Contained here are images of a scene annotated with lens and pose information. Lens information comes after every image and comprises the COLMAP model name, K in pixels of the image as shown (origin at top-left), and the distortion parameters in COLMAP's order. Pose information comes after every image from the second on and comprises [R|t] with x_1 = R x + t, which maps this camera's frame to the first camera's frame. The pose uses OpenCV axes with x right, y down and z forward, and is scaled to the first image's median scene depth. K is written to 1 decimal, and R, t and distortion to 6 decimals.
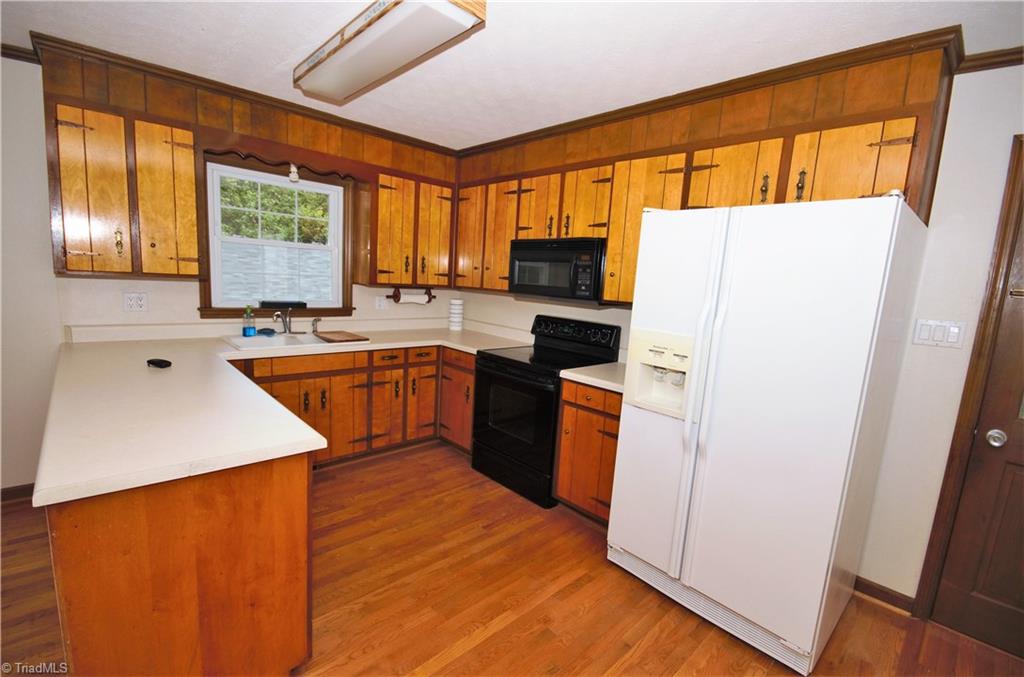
lens RADIAL K [[449.3, 0, 508.6], [0, 449.3, 347.1], [0, 0, 1]] dist [-0.000445, -0.006452]
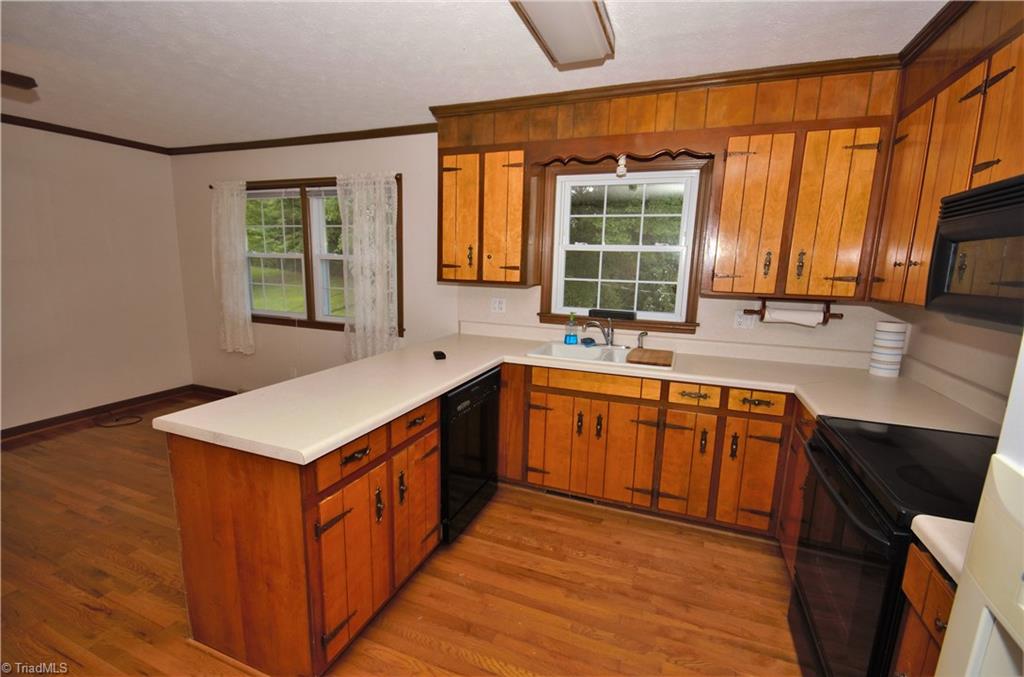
lens RADIAL K [[449.3, 0, 509.1], [0, 449.3, 346.1], [0, 0, 1]] dist [-0.000445, -0.006452]
pose [[0.431204, 0.108560, -0.895700, 0.260463], [-0.140038, 0.988757, 0.052422, -0.054413], [0.891321, 0.102827, 0.441559, 0.456701]]
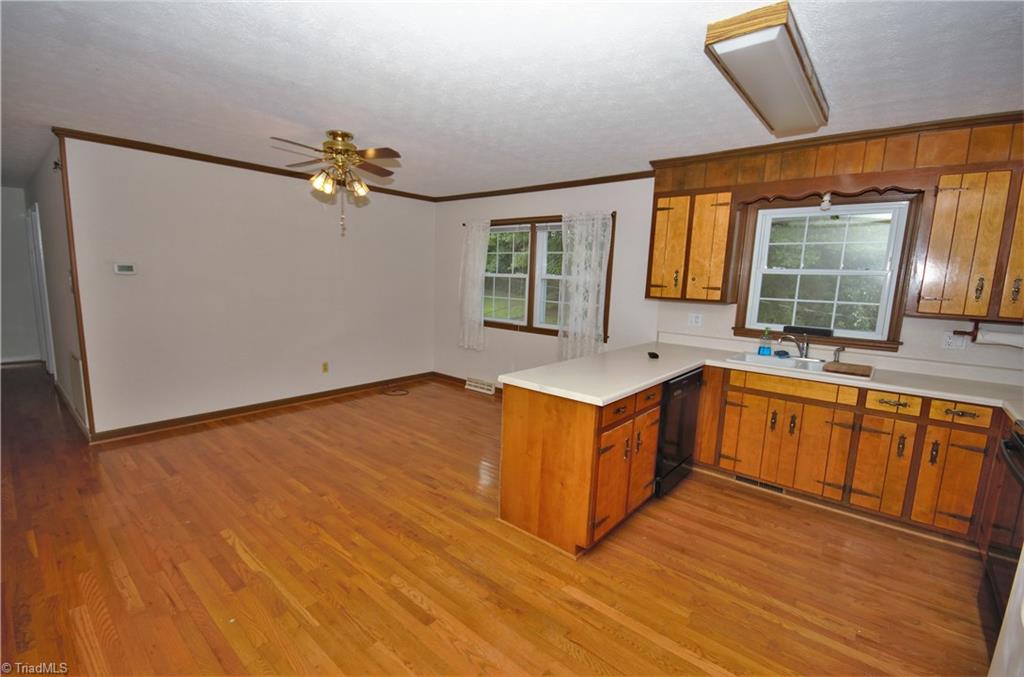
lens RADIAL K [[449.3, 0, 508.2], [0, 449.3, 347.0], [0, 0, 1]] dist [-0.000445, -0.006452]
pose [[0.109738, 0.092623, -0.989636, 0.483730], [-0.181928, 0.980701, 0.071613, -0.007994], [0.977169, 0.172184, 0.124470, 0.233010]]
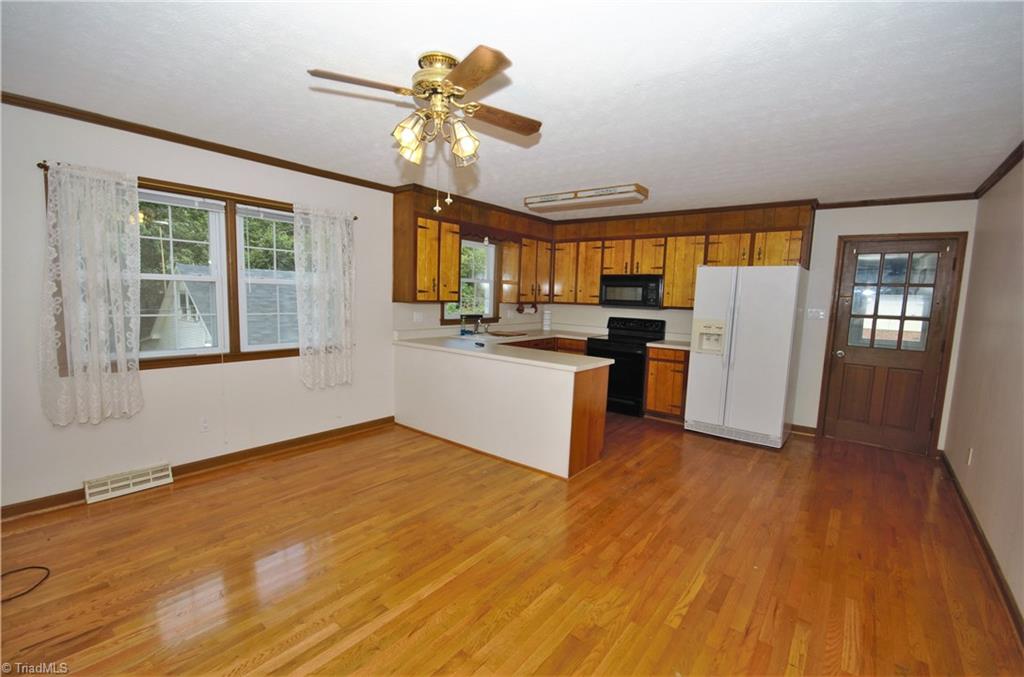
lens RADIAL K [[449.3, 0, 508.3], [0, 449.3, 347.1], [0, 0, 1]] dist [-0.000445, -0.006452]
pose [[0.988245, -0.049331, 0.144699, -0.680826], [0.053436, 0.998268, -0.024625, 0.076268], [-0.143233, 0.032067, 0.989169, -0.753523]]
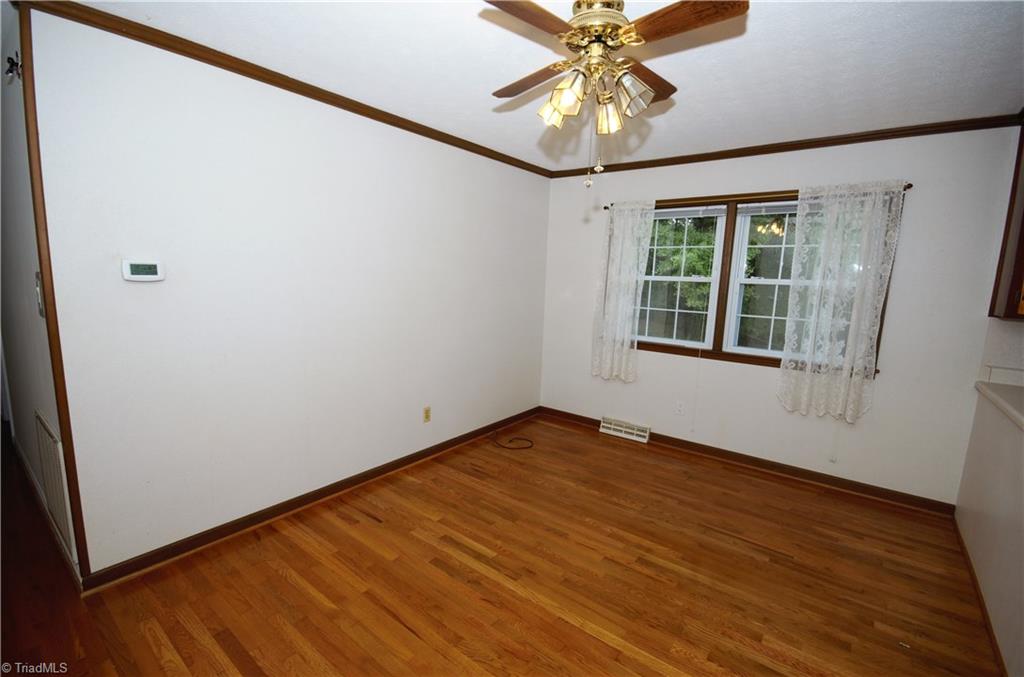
lens RADIAL K [[449.3, 0, 507.5], [0, 449.3, 345.4], [0, 0, 1]] dist [-0.000445, -0.006452]
pose [[0.152346, 0.087954, -0.984406, -0.112314], [-0.175346, 0.982636, 0.060659, 0.034804], [0.972648, 0.163370, 0.165123, -0.239620]]
